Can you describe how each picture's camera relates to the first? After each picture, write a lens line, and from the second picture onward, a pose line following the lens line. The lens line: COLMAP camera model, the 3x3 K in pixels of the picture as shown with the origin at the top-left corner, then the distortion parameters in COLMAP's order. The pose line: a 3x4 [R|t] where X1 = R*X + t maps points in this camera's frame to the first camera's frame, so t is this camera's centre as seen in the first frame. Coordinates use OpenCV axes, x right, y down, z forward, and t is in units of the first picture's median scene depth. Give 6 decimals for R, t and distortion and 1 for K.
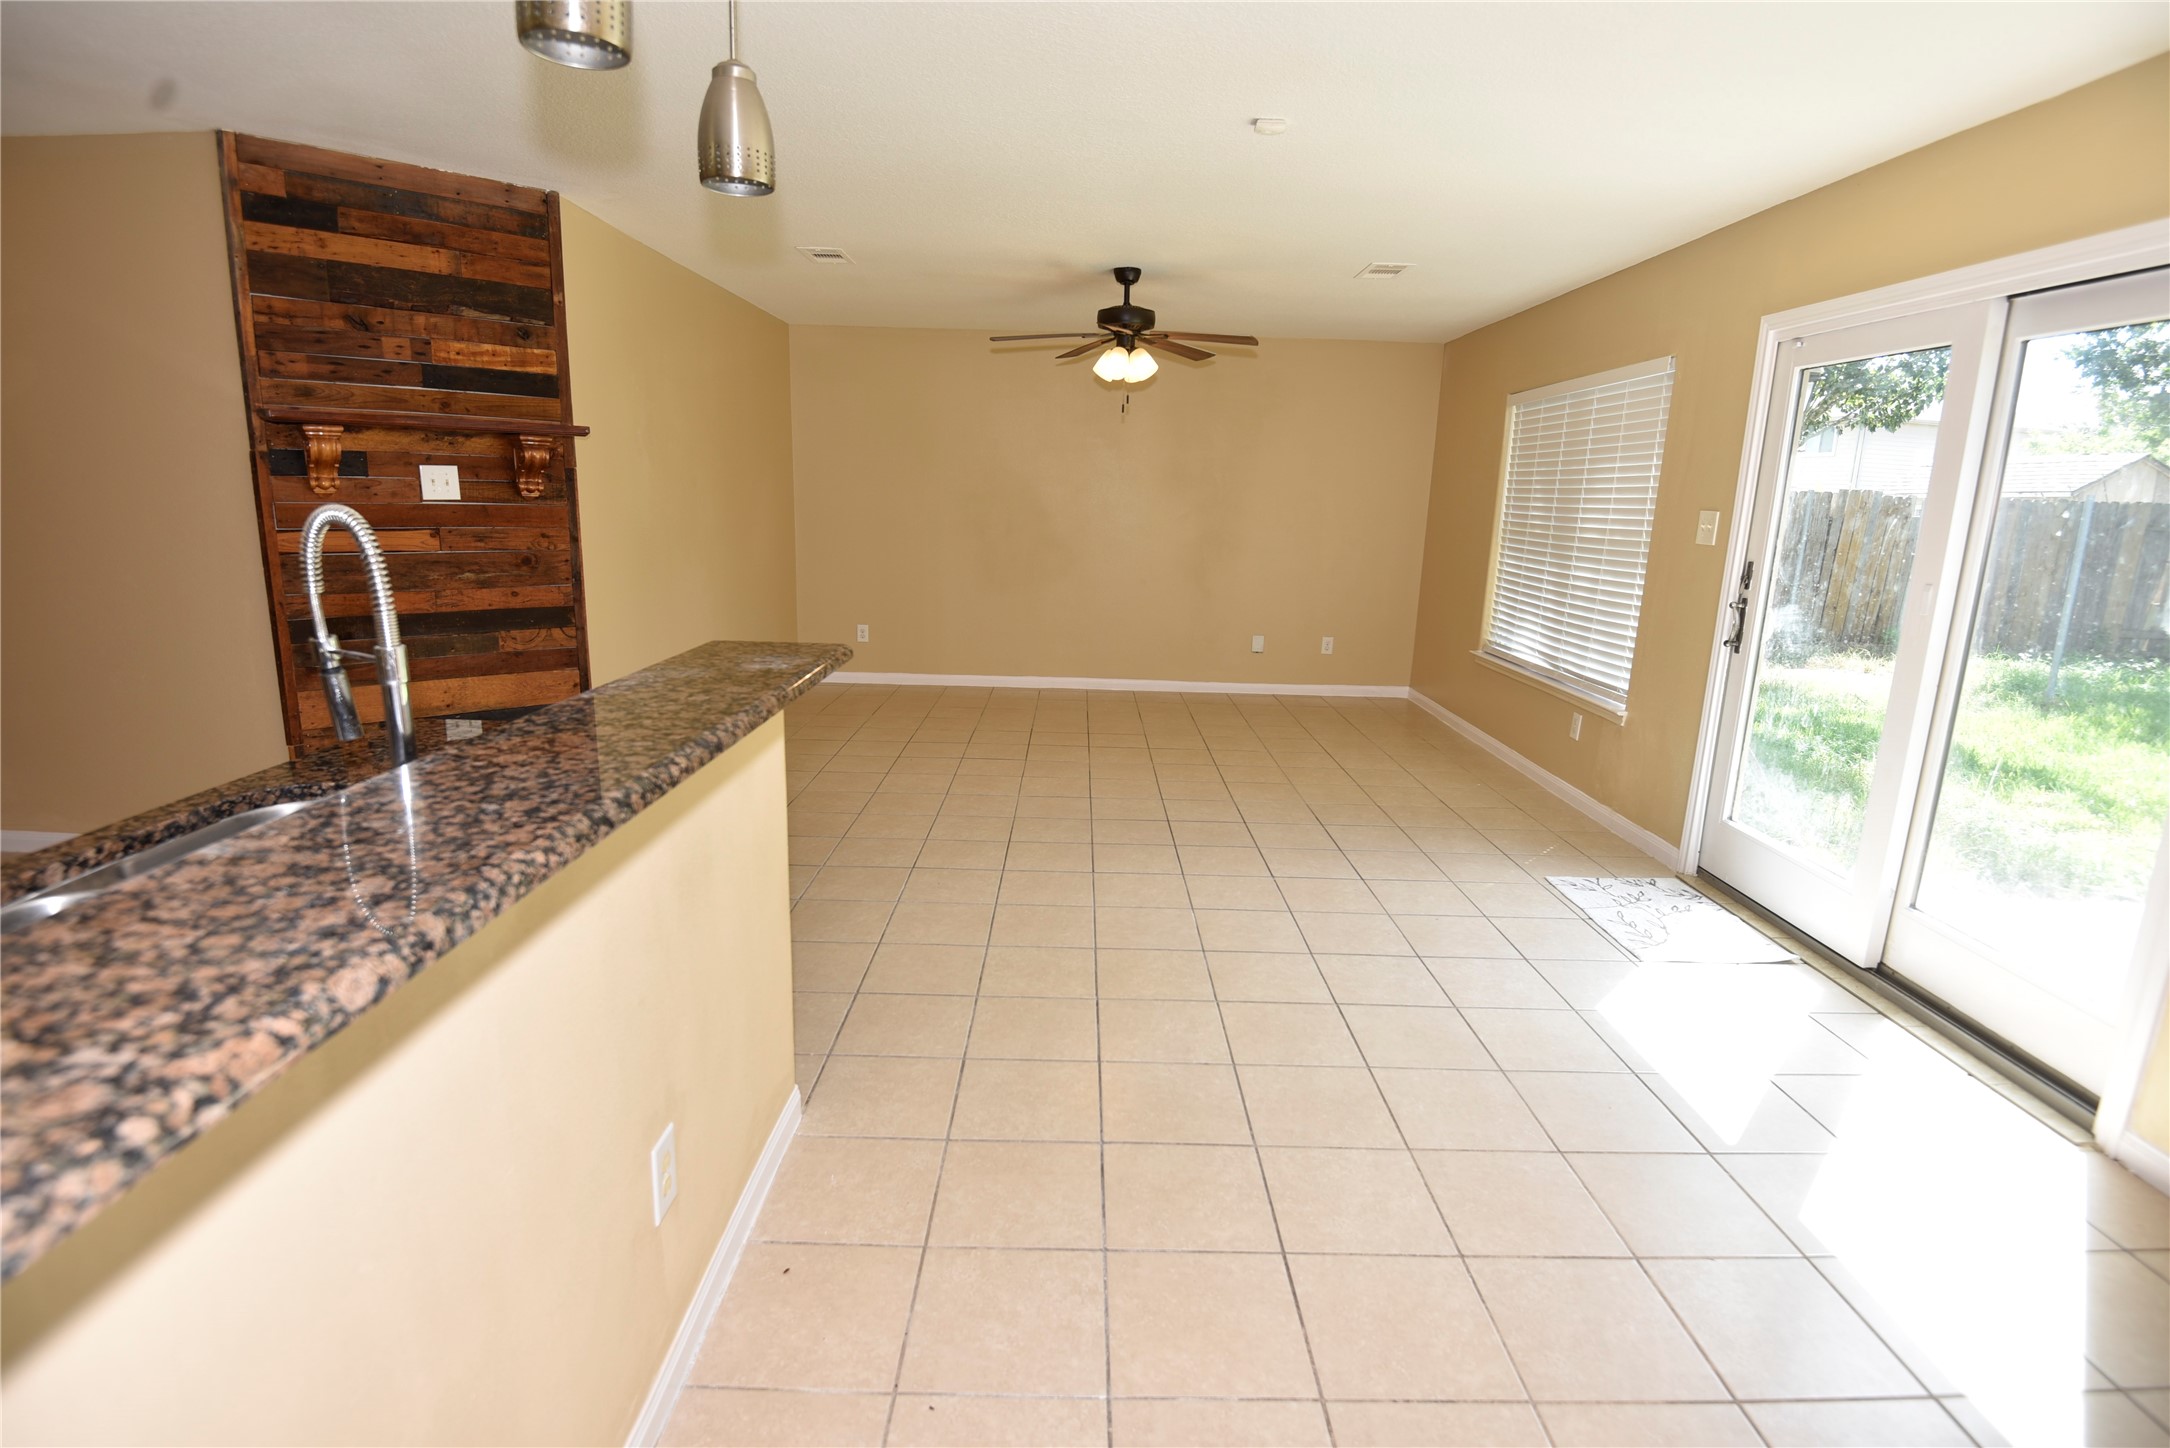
lens RADIAL K [[1054.1, 0, 1080.5], [0, 1054.1, 747.2], [0, 0, 1]] dist [-0.025039, -0.007476]
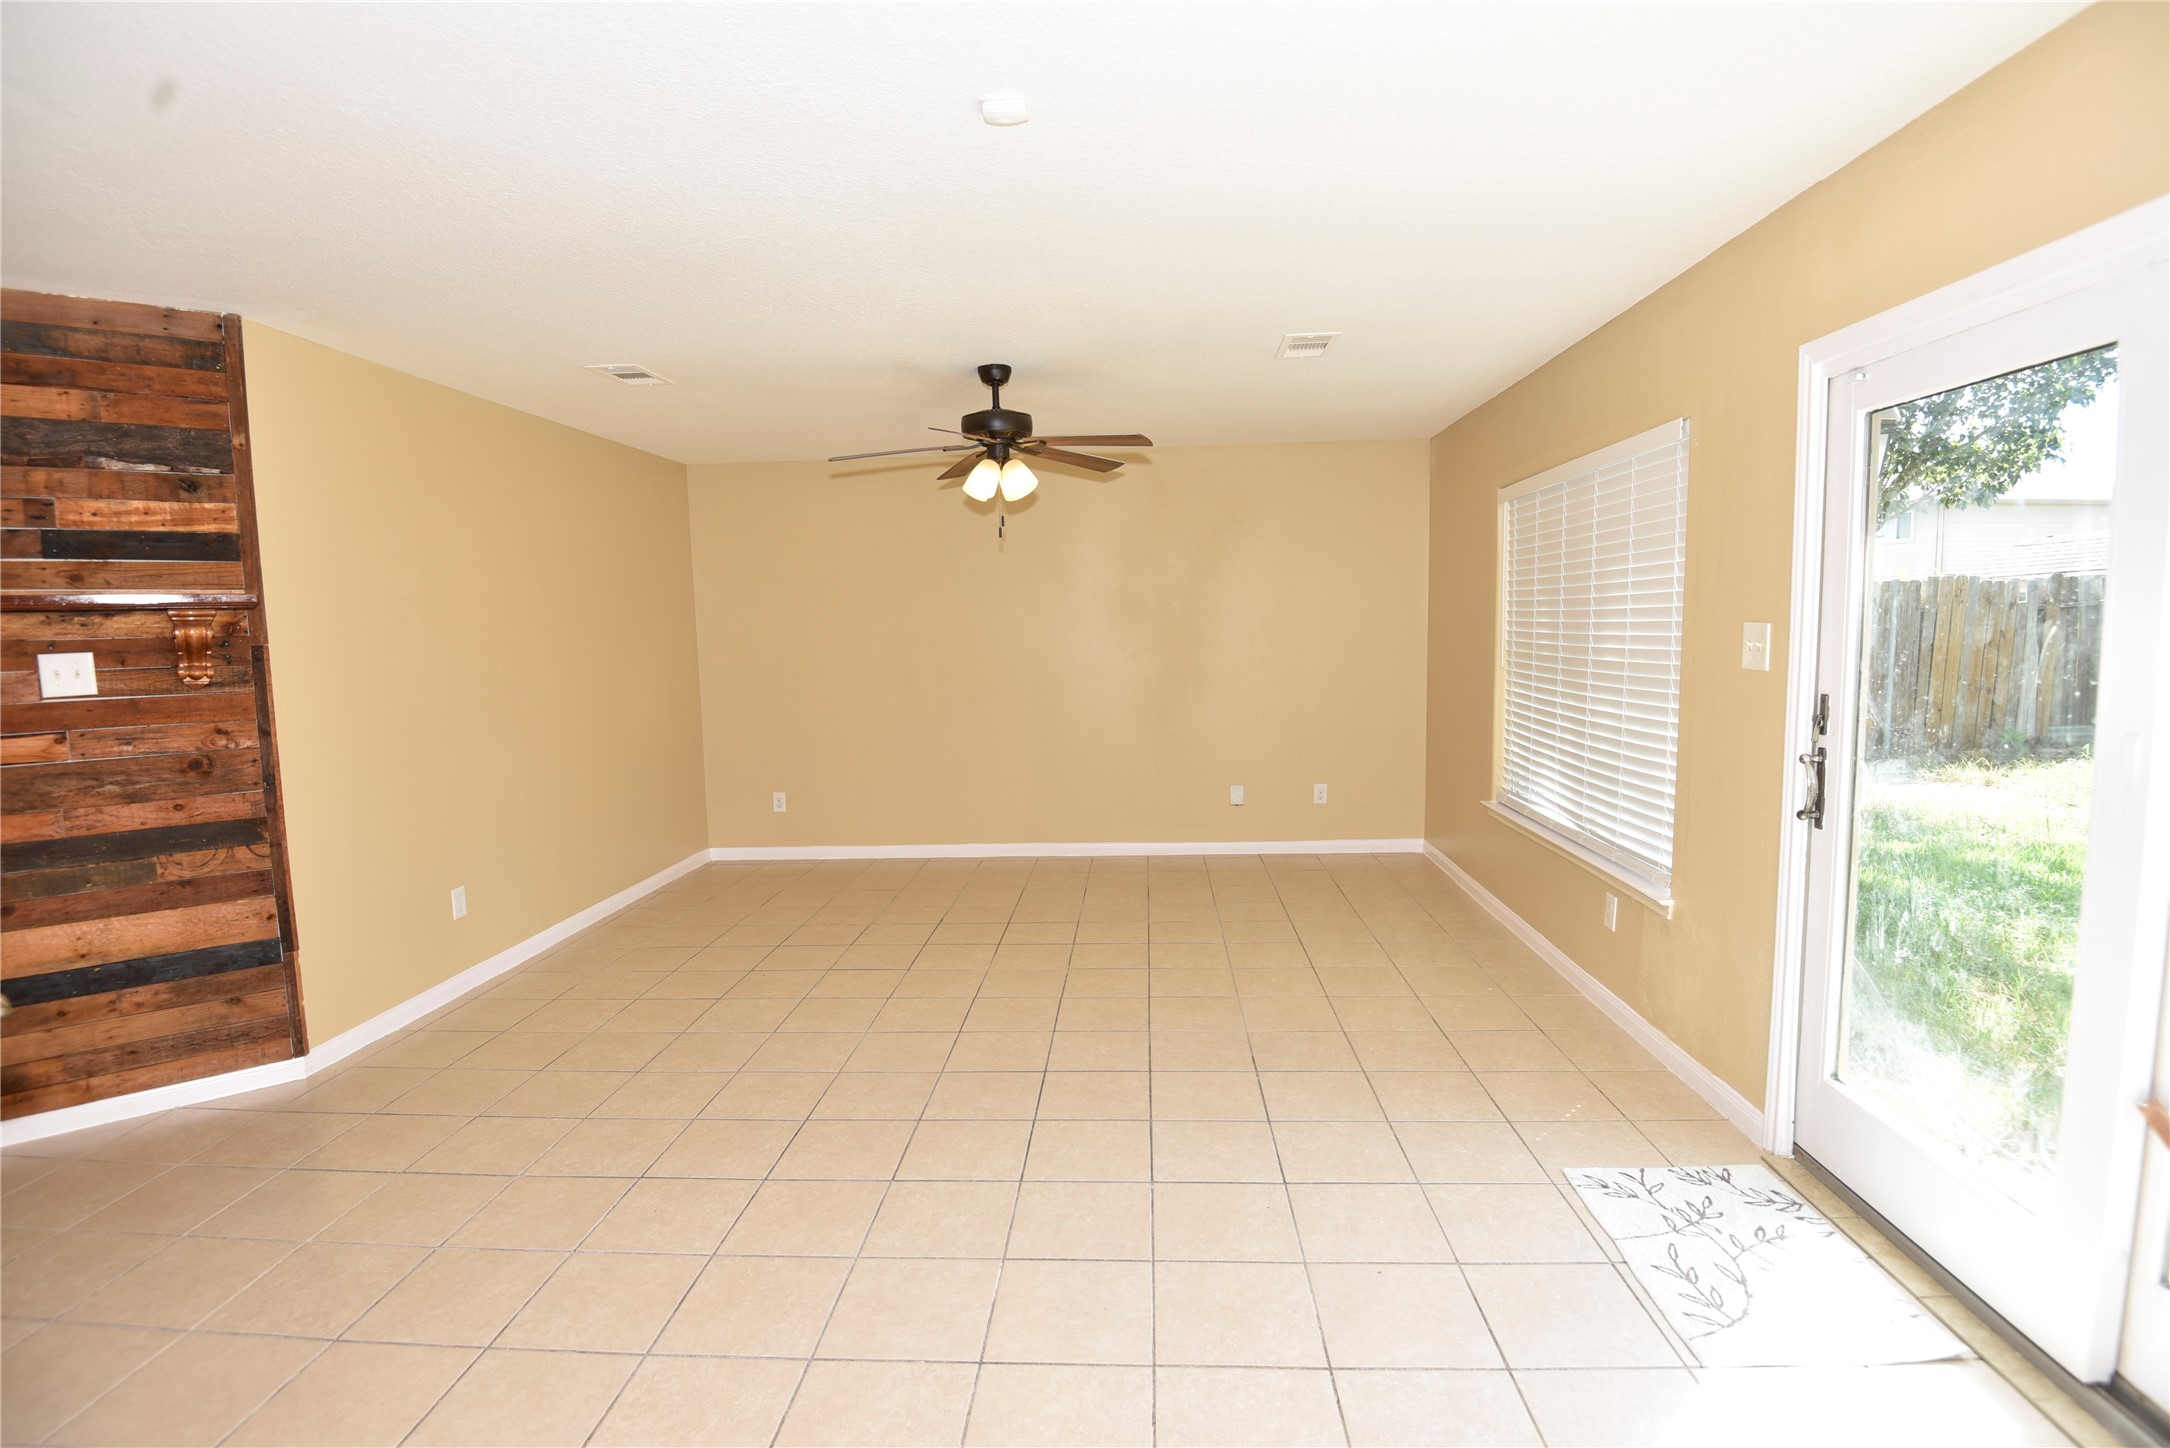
lens RADIAL K [[1054.1, 0, 1086.4], [0, 1054.1, 746.7], [0, 0, 1]] dist [-0.025039, -0.007476]
pose [[0.997030, -0.044703, -0.062705, 0.198638], [0.036960, 0.992132, -0.119620, -0.078643], [0.067559, 0.116947, 0.990838, 0.290924]]
